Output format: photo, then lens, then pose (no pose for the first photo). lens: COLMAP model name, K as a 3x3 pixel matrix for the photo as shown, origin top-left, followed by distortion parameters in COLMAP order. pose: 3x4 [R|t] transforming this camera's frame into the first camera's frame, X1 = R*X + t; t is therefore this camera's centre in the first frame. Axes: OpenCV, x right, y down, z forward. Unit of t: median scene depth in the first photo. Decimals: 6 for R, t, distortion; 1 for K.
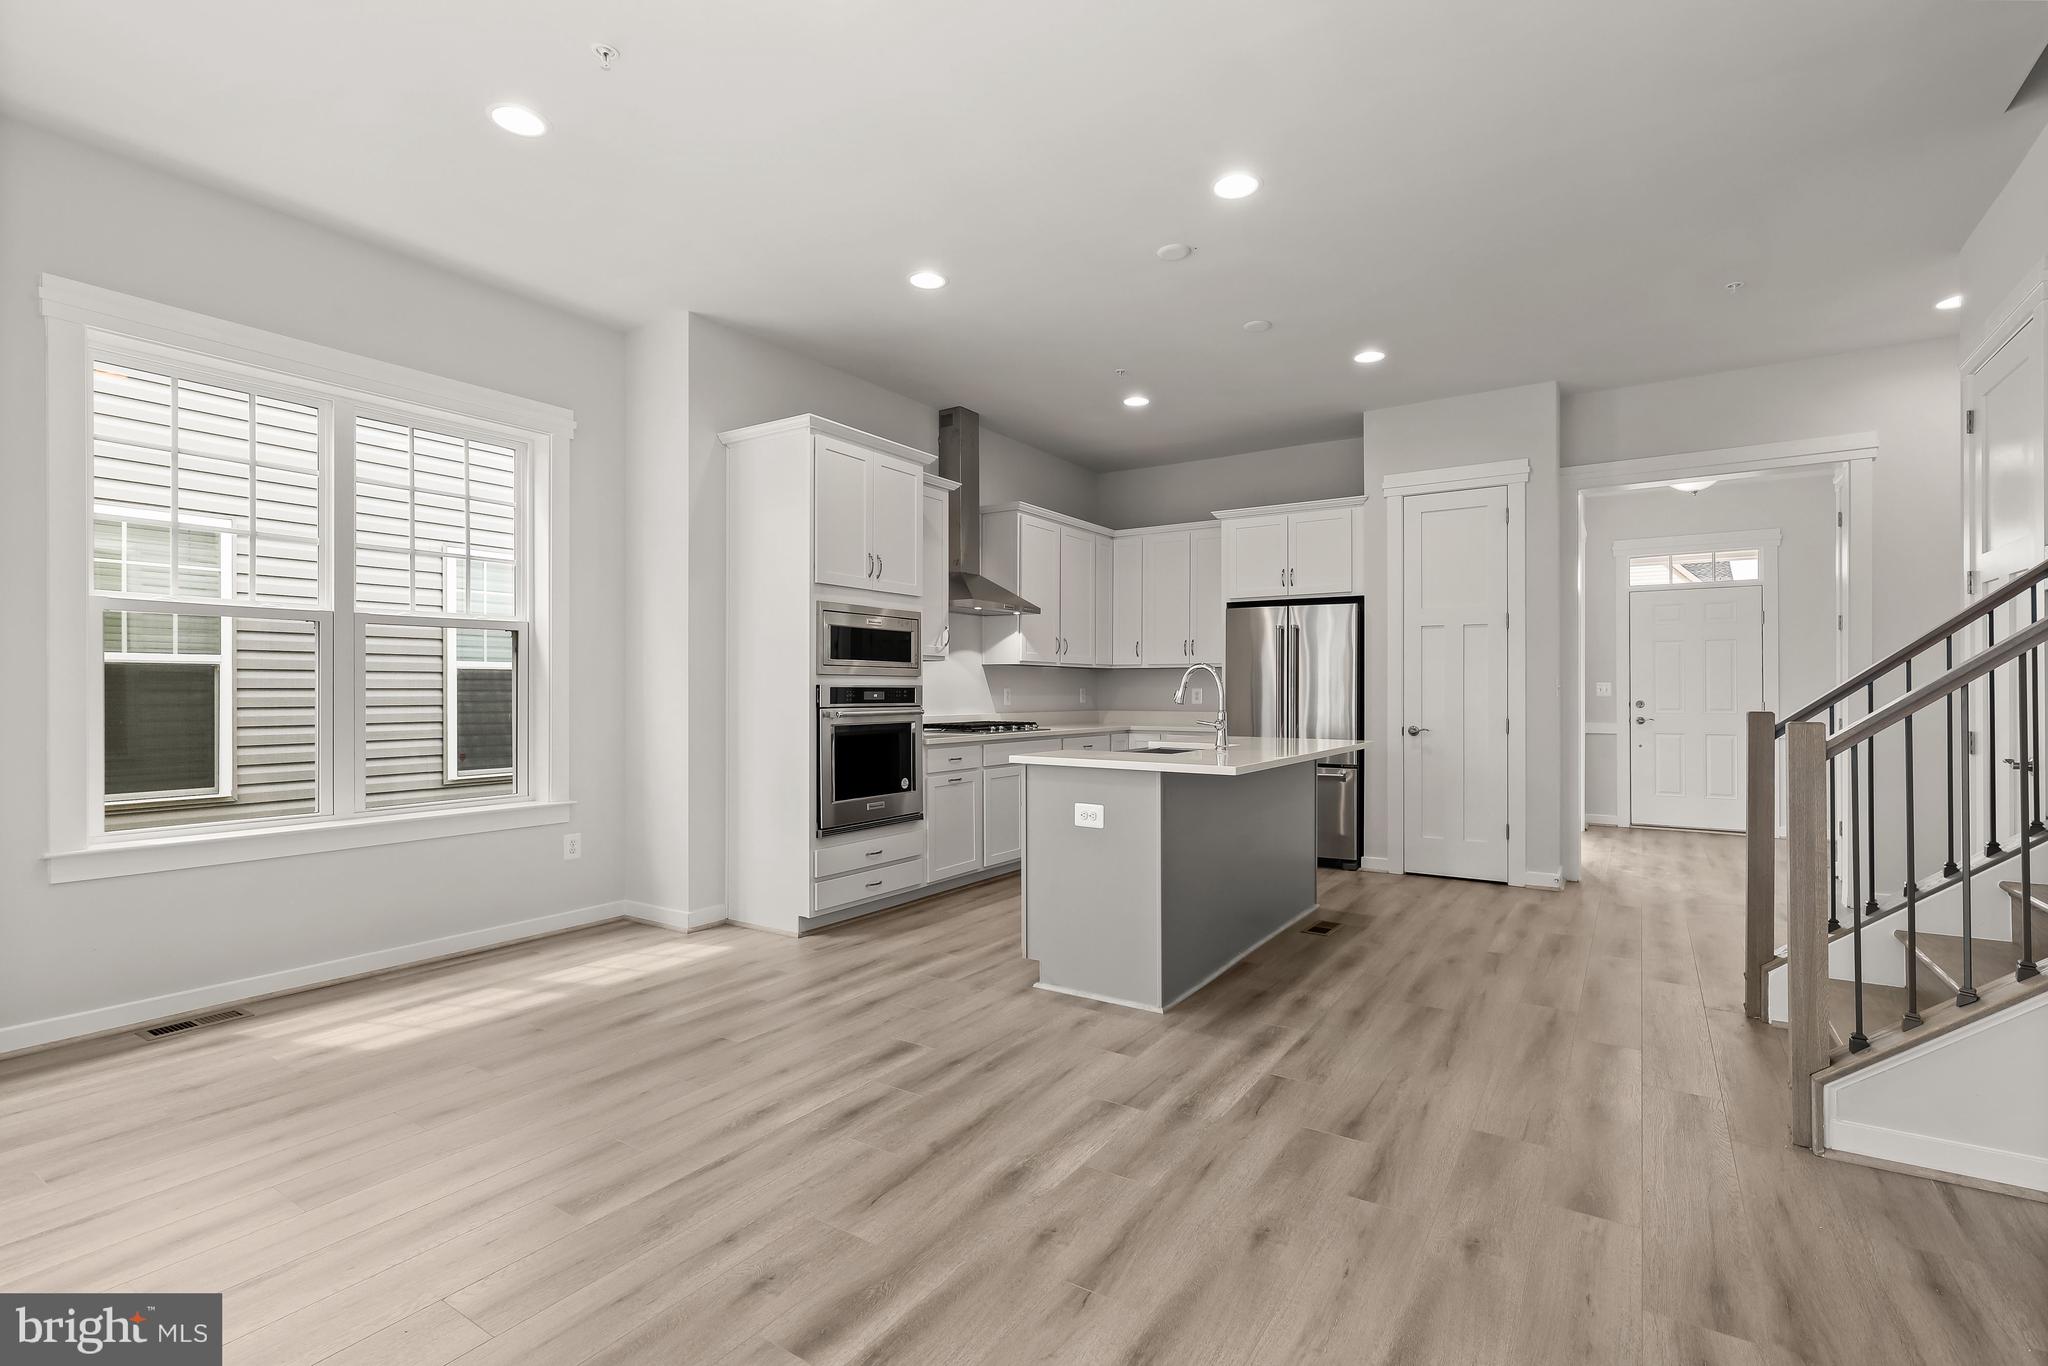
lens RADIAL K [[935.7, 0, 1028.2], [0, 935.7, 688.0], [0, 0, 1]] dist [0.001030, 0.000521]
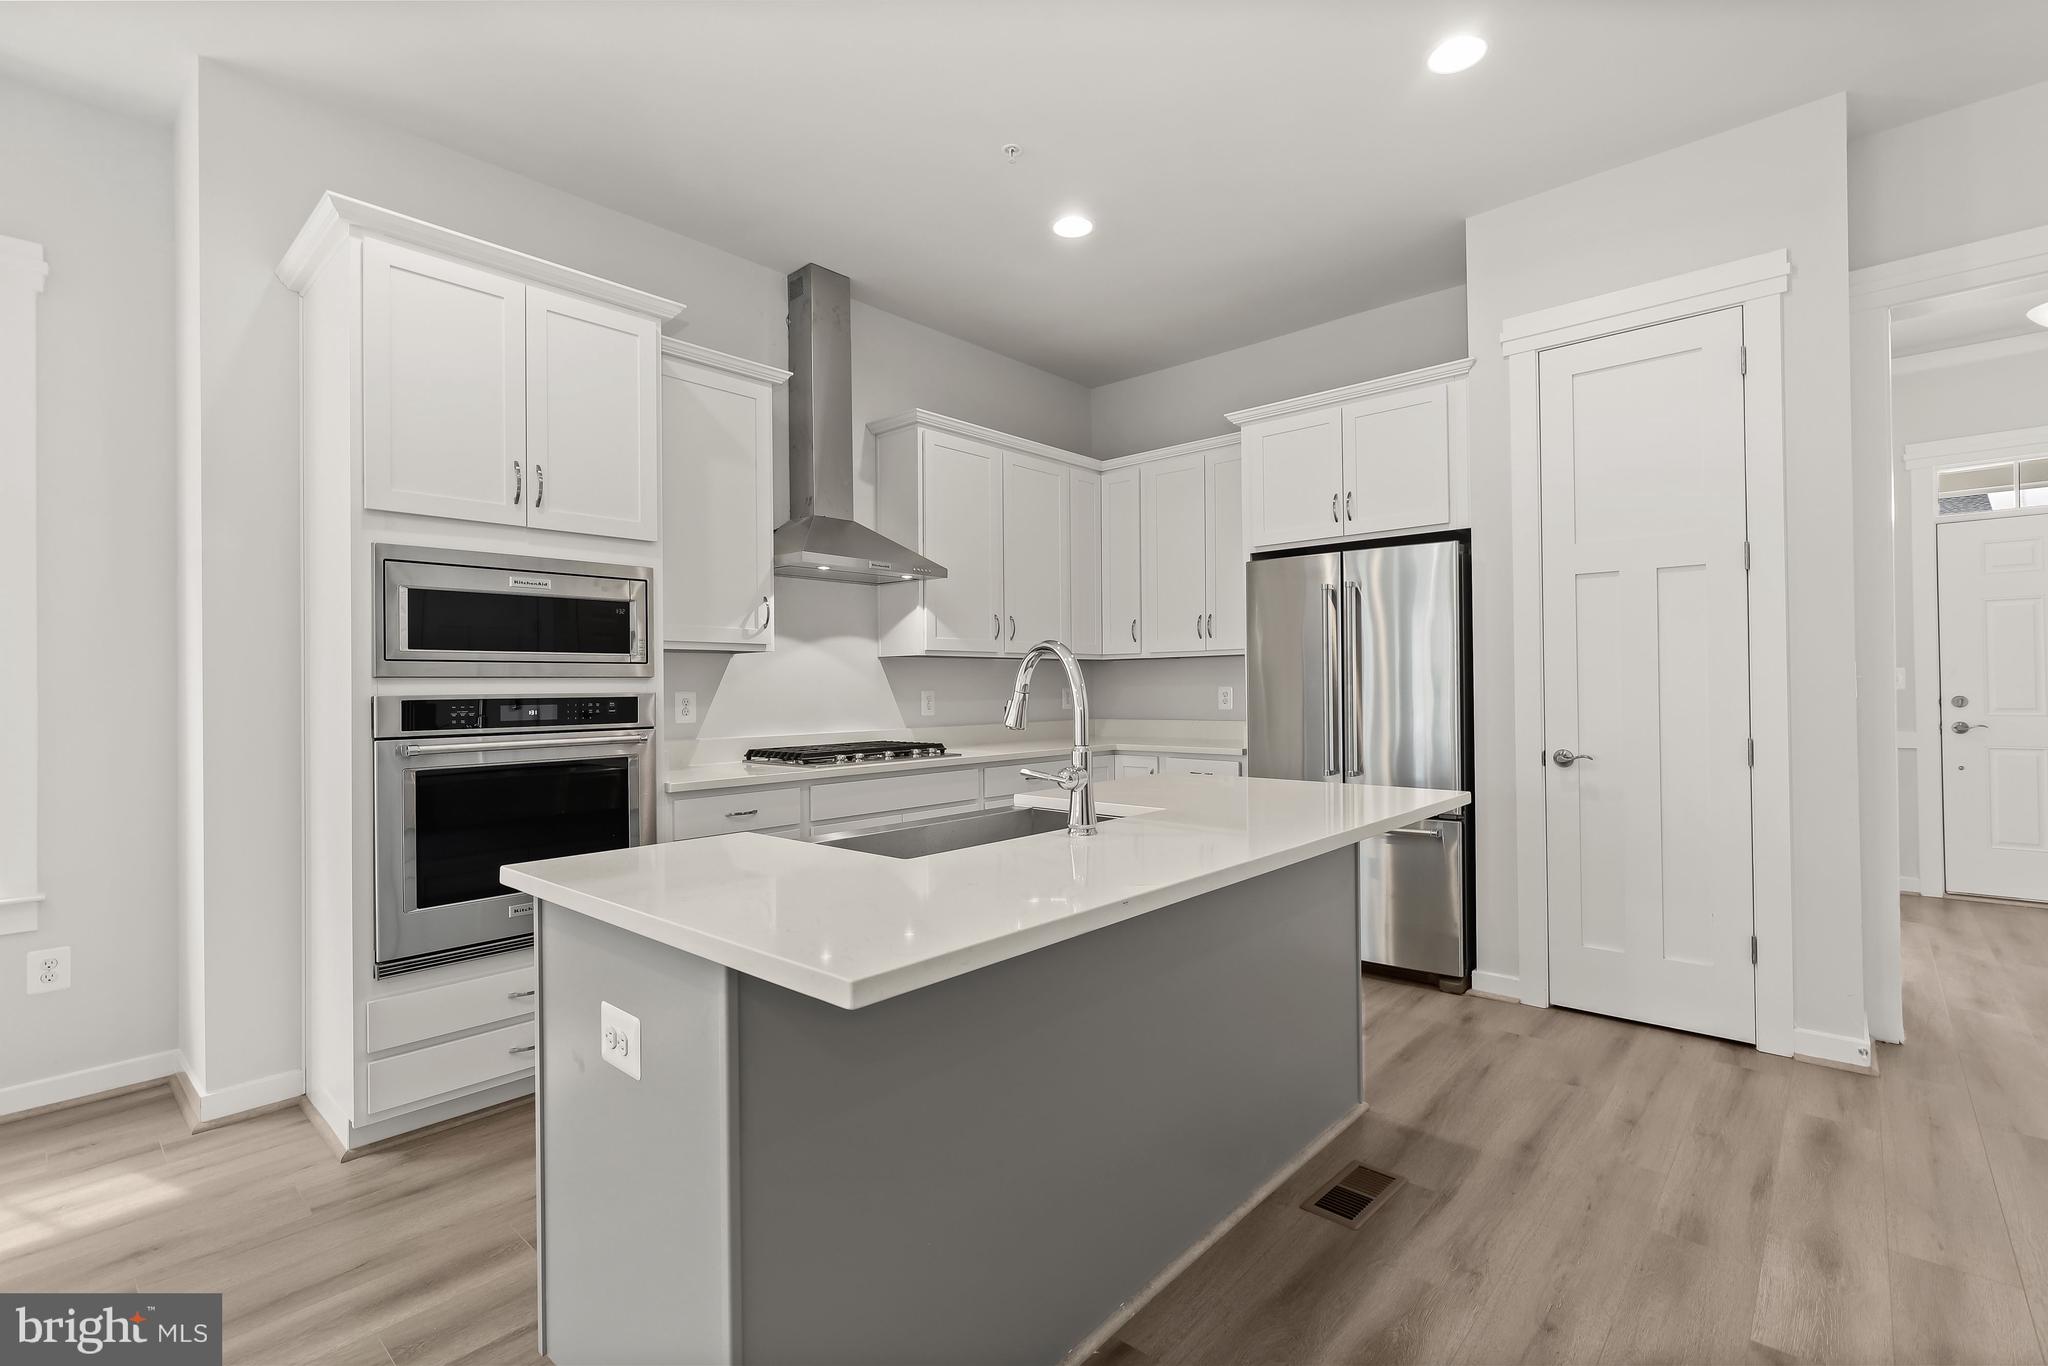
lens RADIAL K [[922.9, 0, 1024.0], [0, 922.9, 683.0], [0, 0, 1]] dist [0.000071, 0.000190]
pose [[0.988167, -0.014198, -0.152724, 0.203050], [0.014060, 0.999899, -0.001982, -0.004339], [0.152736, -0.000189, 0.988267, 0.461616]]
